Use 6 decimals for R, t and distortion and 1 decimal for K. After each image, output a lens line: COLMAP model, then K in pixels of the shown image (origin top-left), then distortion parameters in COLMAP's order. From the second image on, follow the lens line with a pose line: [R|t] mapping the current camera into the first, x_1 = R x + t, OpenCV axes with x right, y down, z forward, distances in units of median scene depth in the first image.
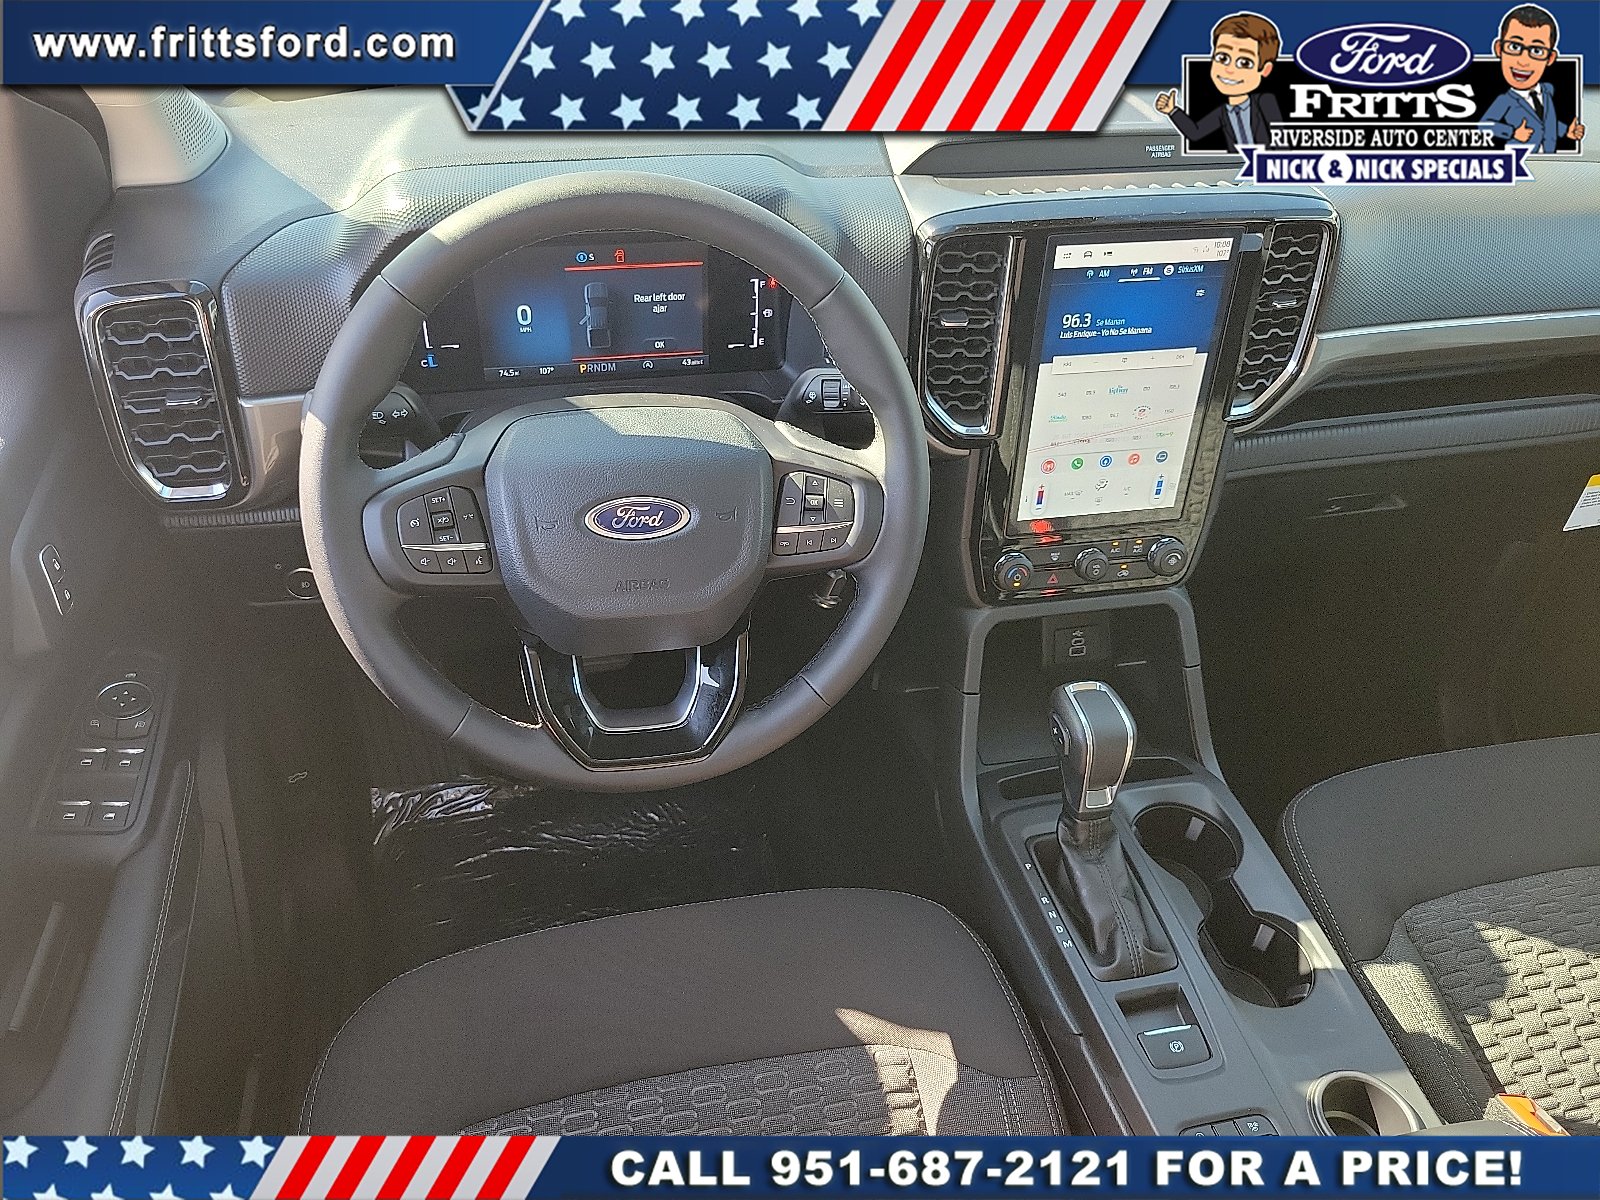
lens RADIAL K [[1208.3, 0, 788.4], [0, 1208.3, 592.9], [0, 0, 1]] dist [0.009833, -0.003616]
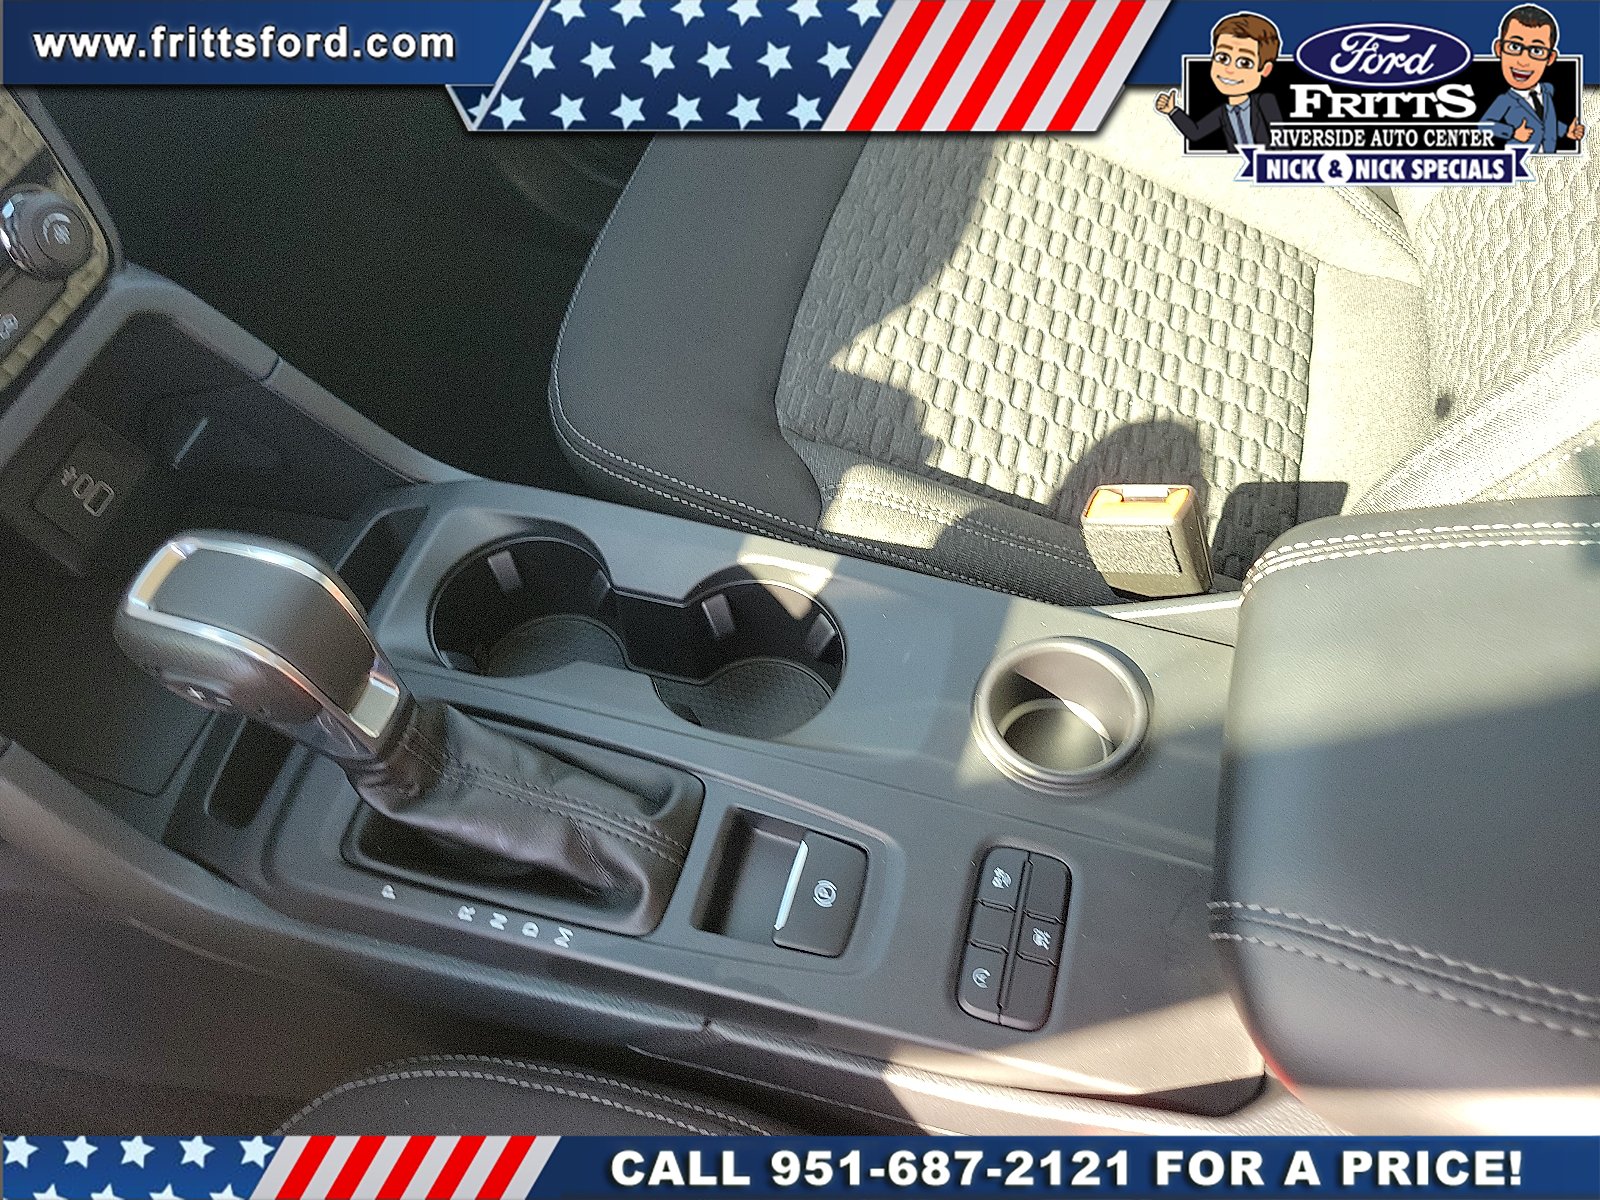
lens RADIAL K [[1208.3, 0, 767.7], [0, 1208.3, 603.3], [0, 0, 1]] dist [0.009833, -0.003616]
pose [[0.490950, -0.770540, 0.406492, 0.161071], [0.618606, 0.636879, 0.460122, 0.018041], [-0.613428, 0.025562, 0.789337, 0.496926]]
